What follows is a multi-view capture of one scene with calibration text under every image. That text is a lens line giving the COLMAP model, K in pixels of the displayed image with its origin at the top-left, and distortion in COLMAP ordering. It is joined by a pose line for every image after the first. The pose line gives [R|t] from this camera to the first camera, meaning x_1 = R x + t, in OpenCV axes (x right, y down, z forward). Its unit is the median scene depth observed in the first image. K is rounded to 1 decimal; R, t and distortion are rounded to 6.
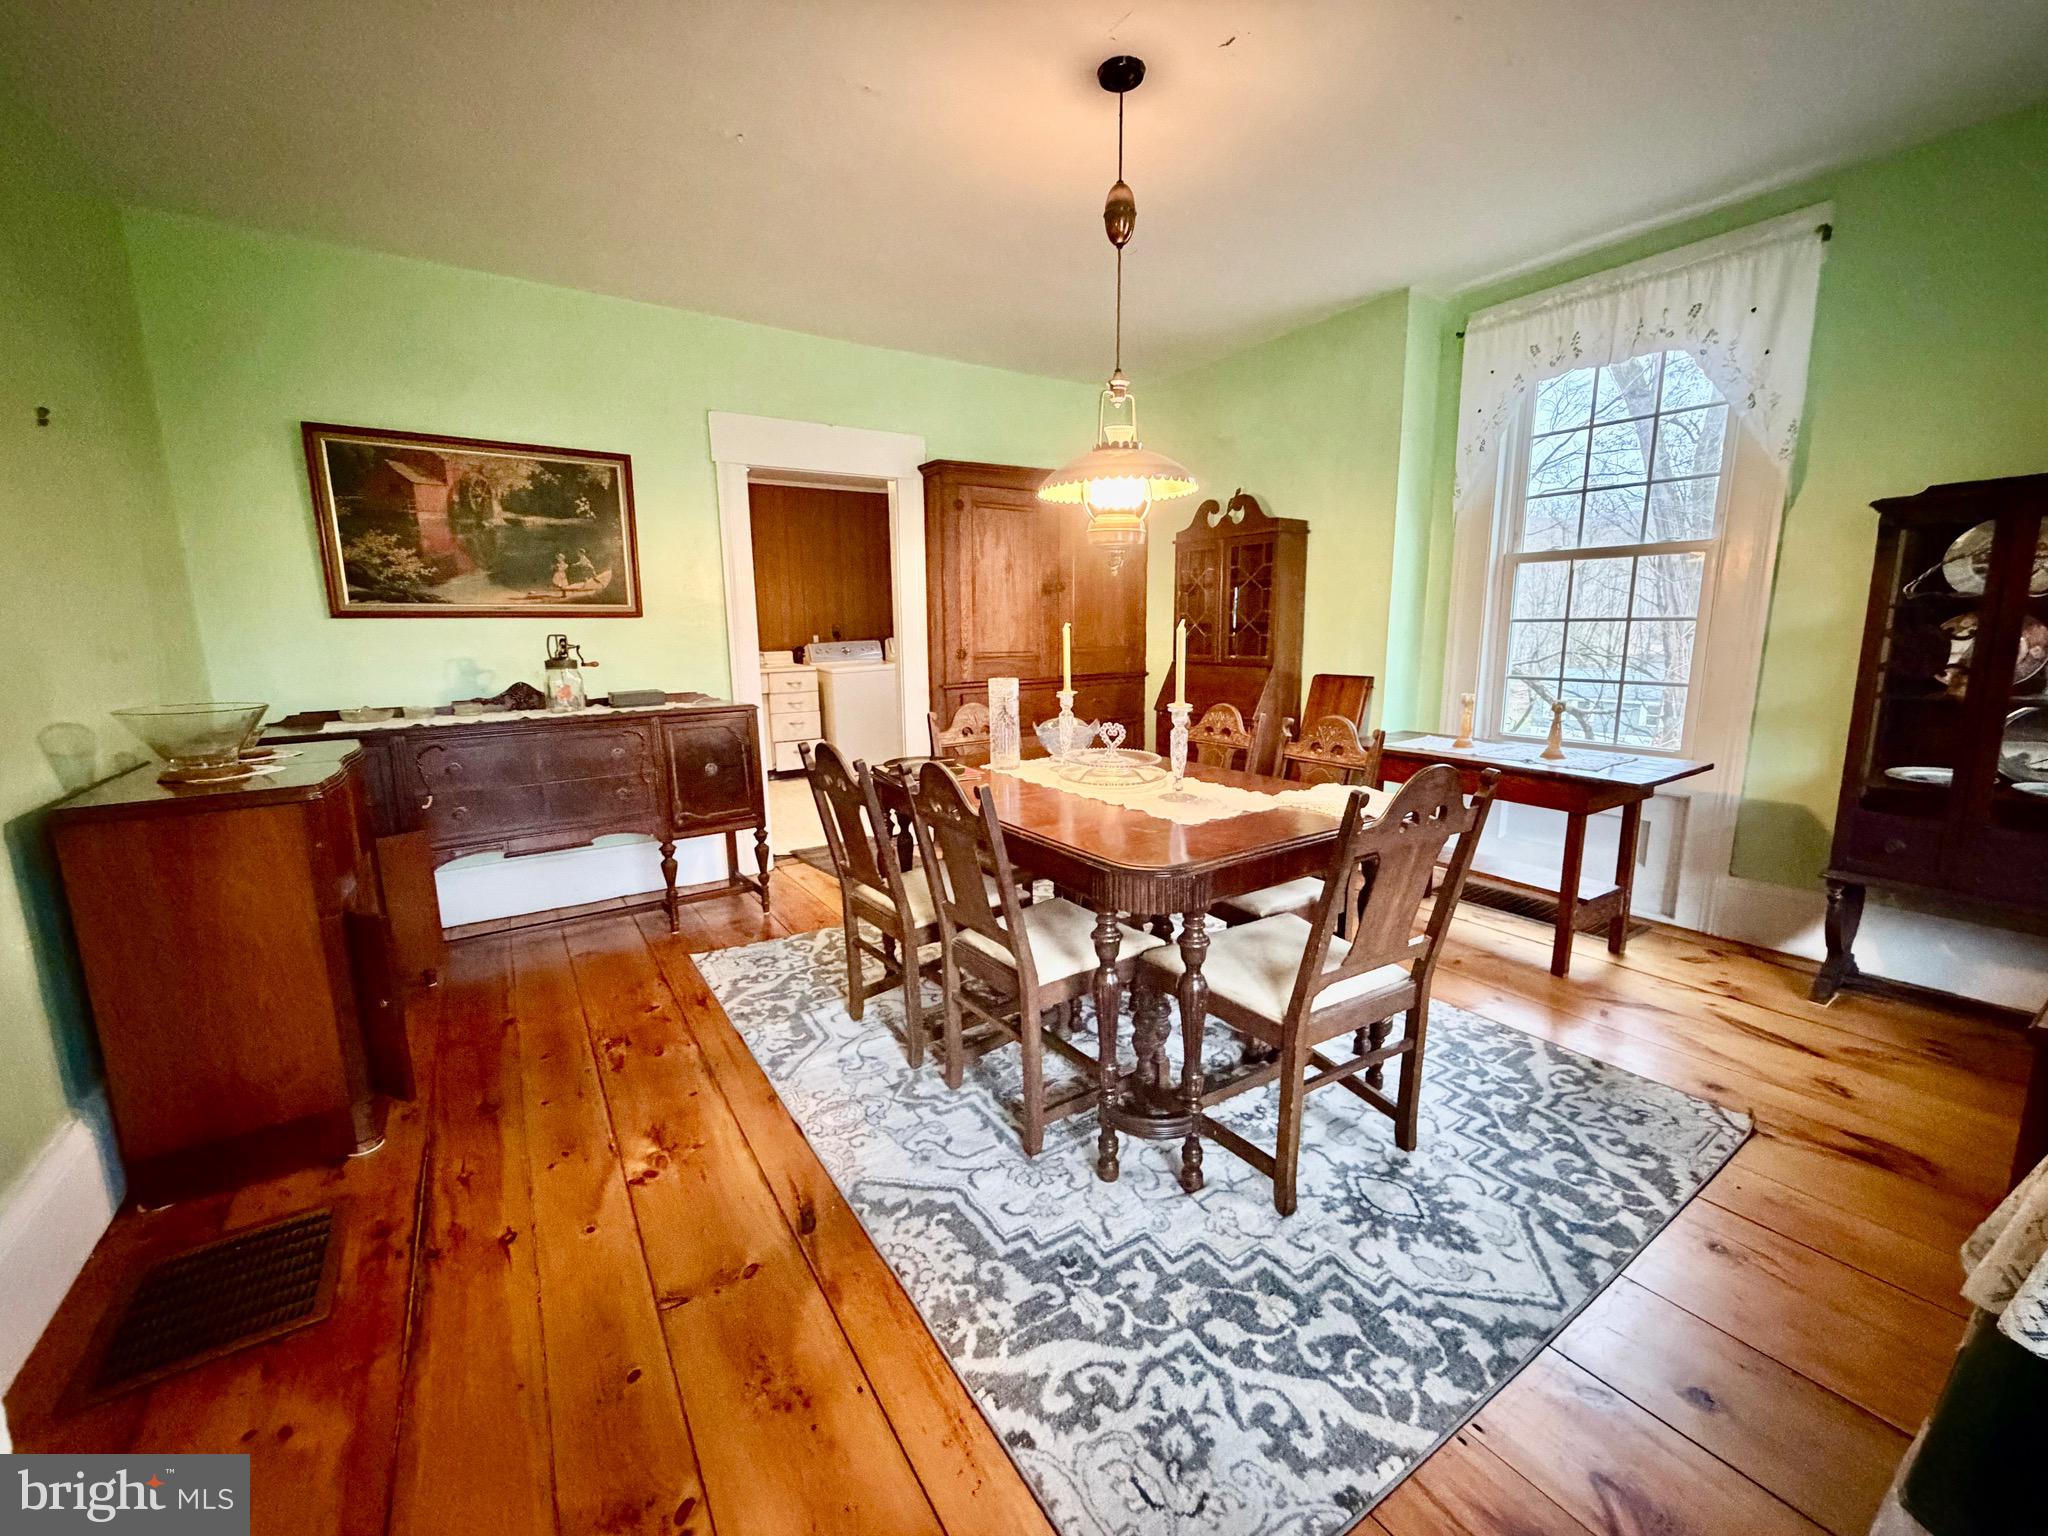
lens RADIAL K [[815.1, 0, 1016.5], [0, 815.1, 767.4], [0, 0, 1]] dist [-0.000031, 0.000140]
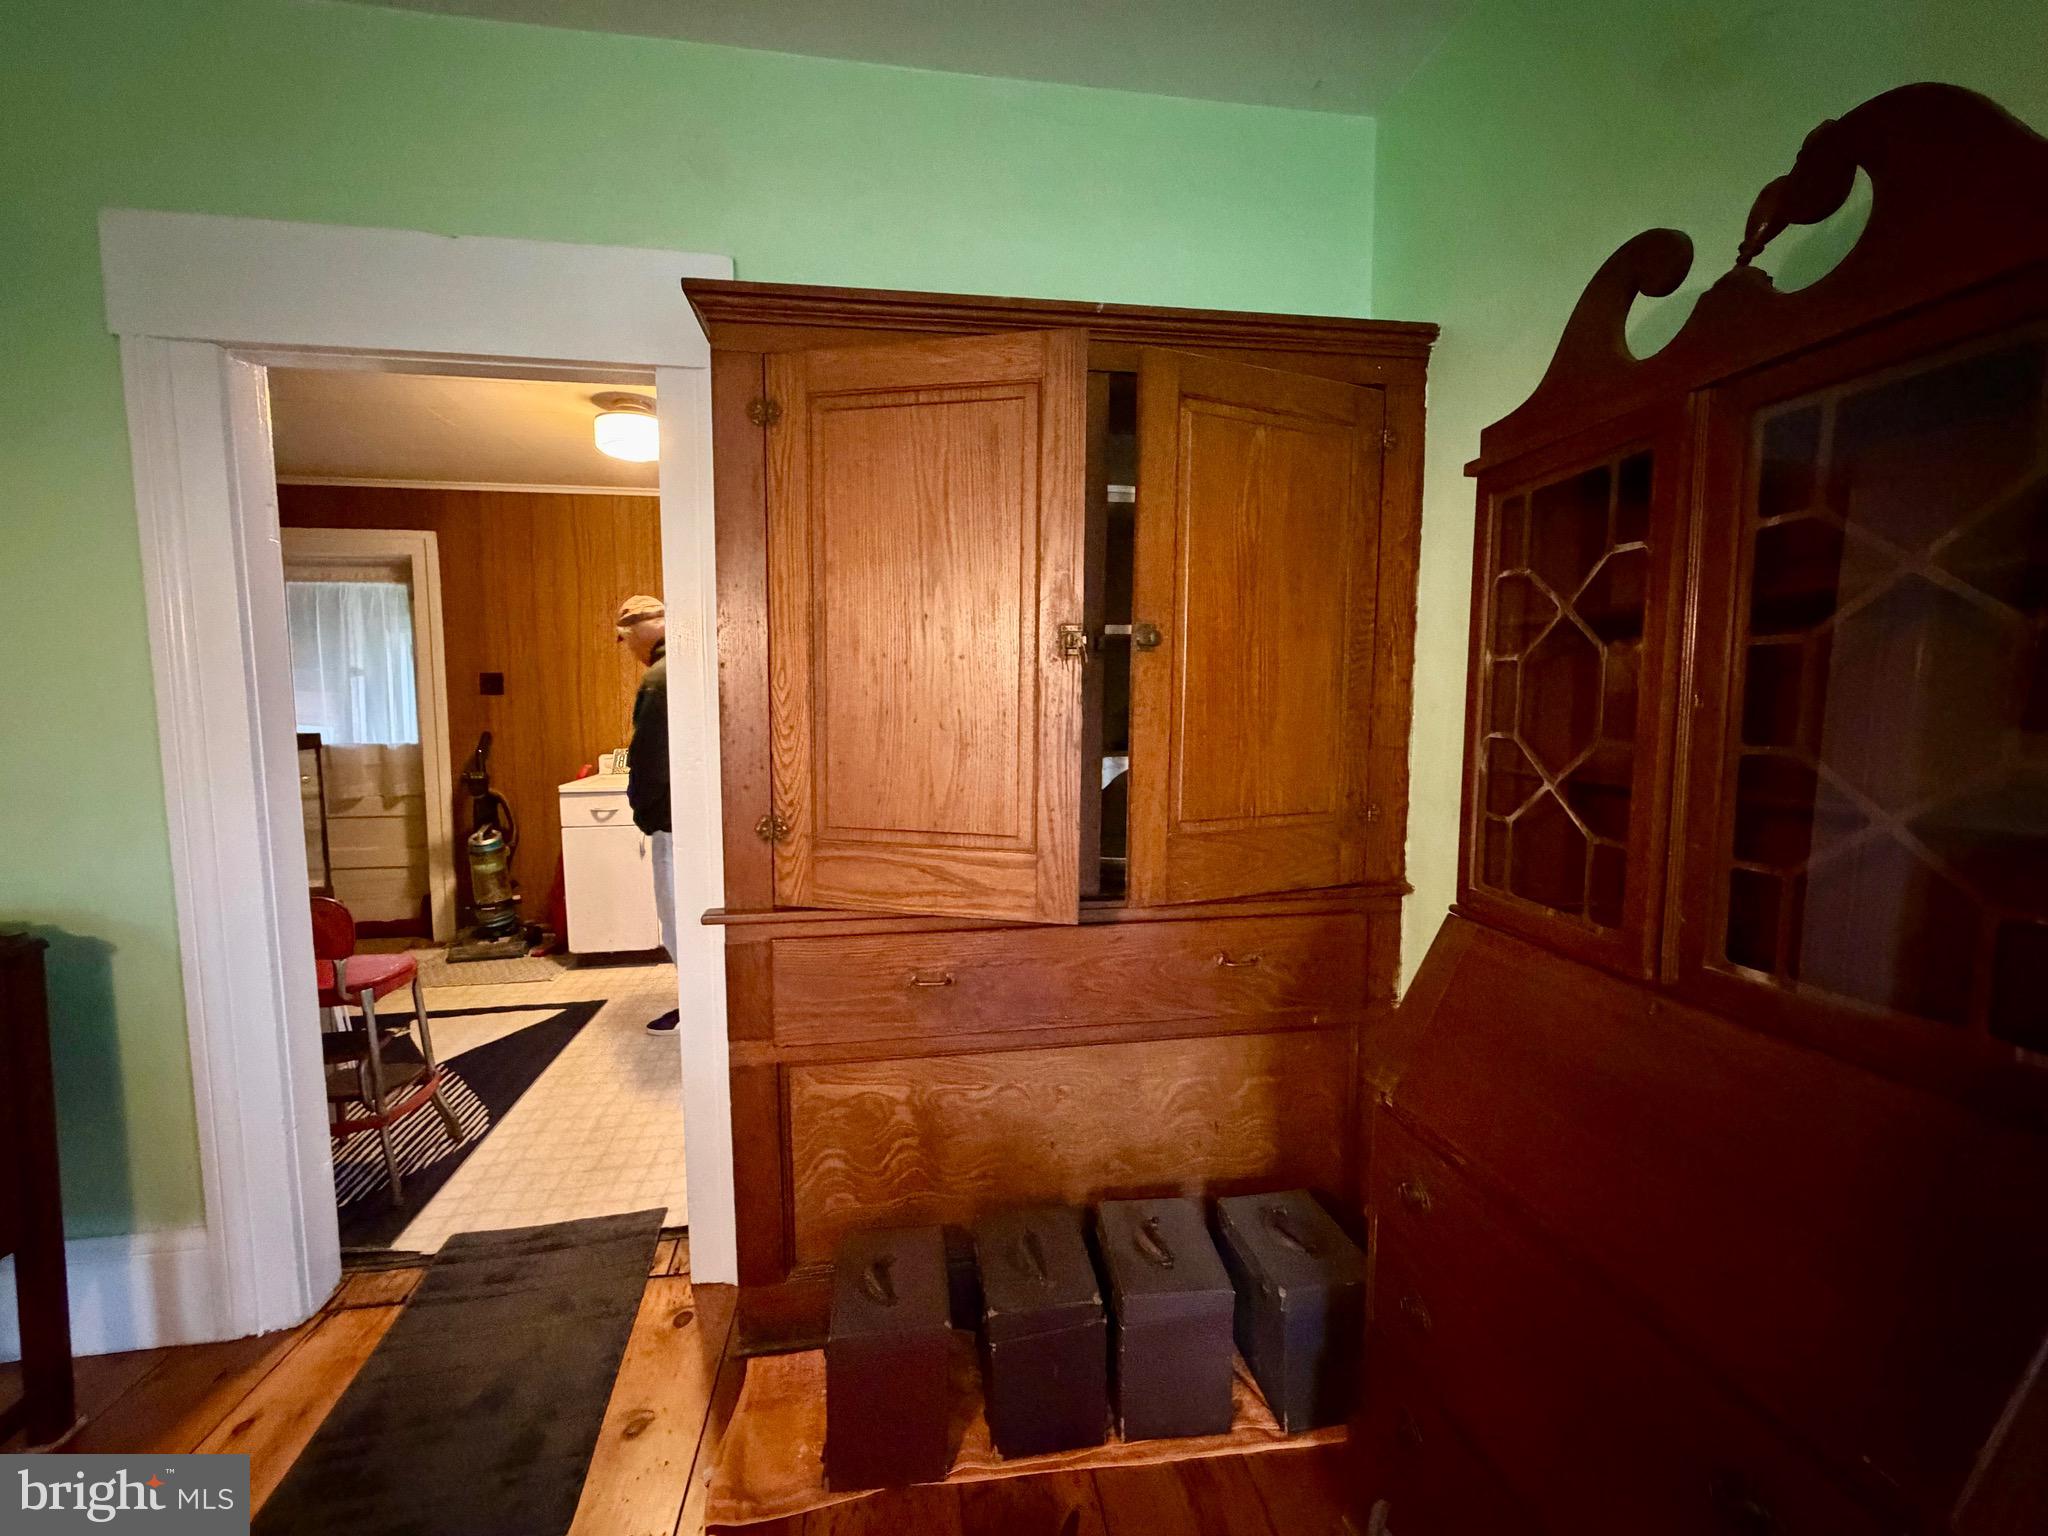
lens RADIAL K [[830.7, 0, 1018.0], [0, 830.7, 782.3], [0, 0, 1]] dist [0.001156, 0.000205]
pose [[0.906956, 0.059062, -0.417064, 0.368227], [-0.088944, 0.994649, -0.052562, -0.306858], [0.411727, 0.084766, 0.907356, 1.456747]]
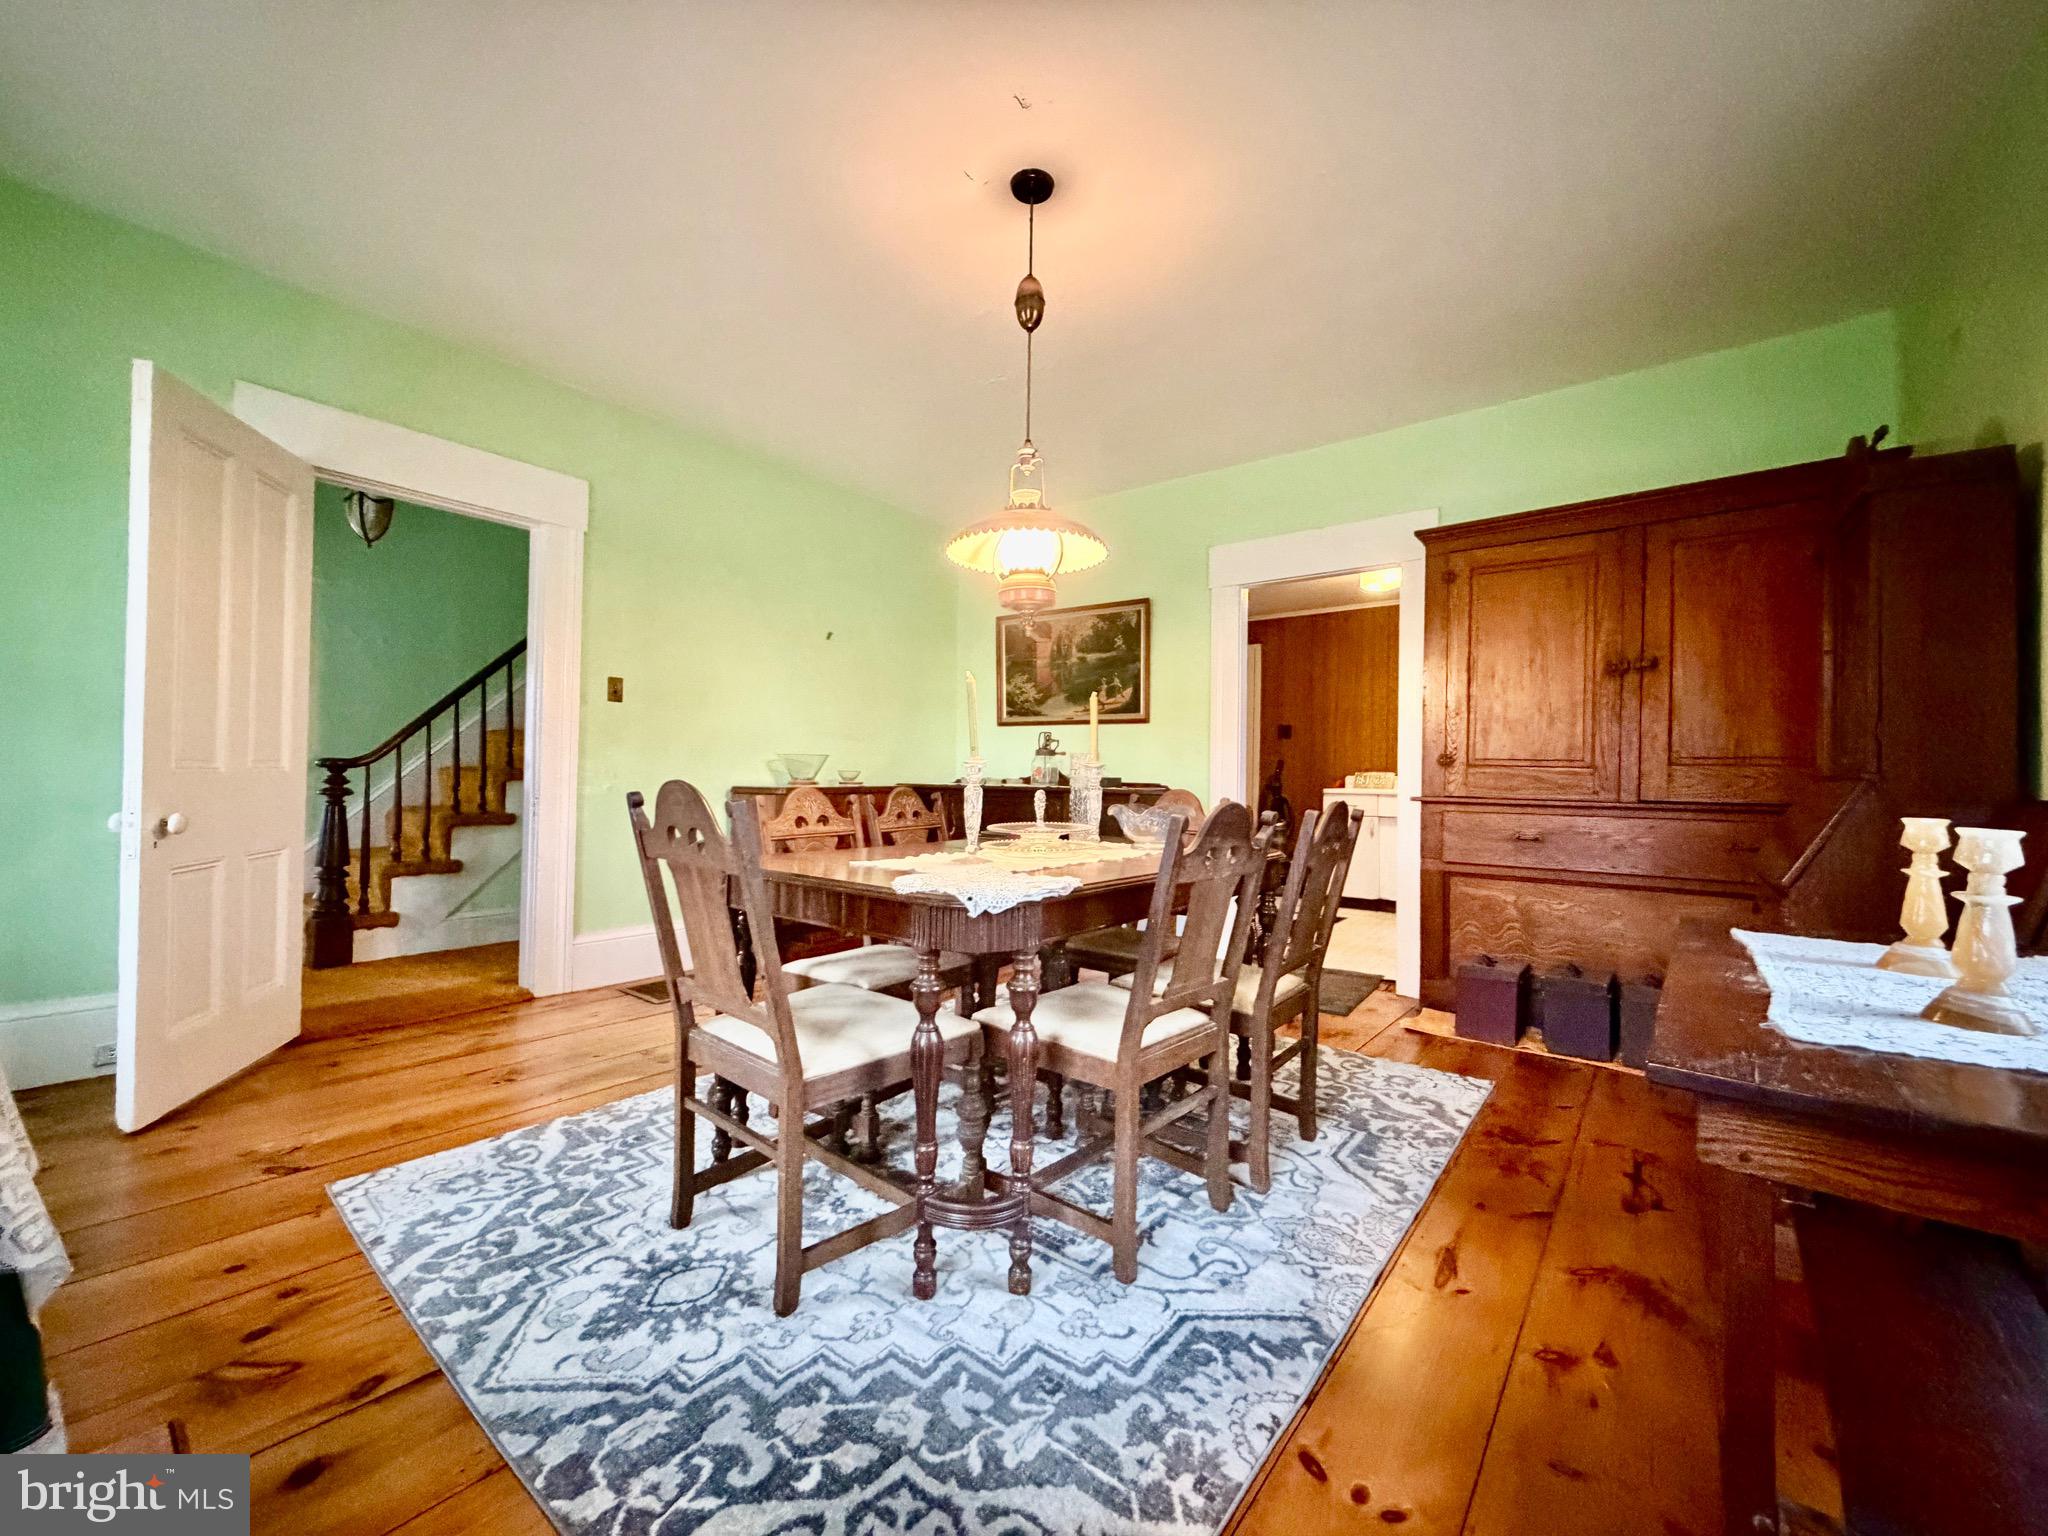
lens RADIAL K [[815.1, 0, 1016.5], [0, 815.1, 767.4], [0, 0, 1]] dist [-0.000031, 0.000140]
pose [[0.308907, 0.009568, -0.951044, 1.123578], [-0.186157, 0.981217, -0.050593, -0.031061], [0.932696, 0.192672, 0.304886, 0.772353]]
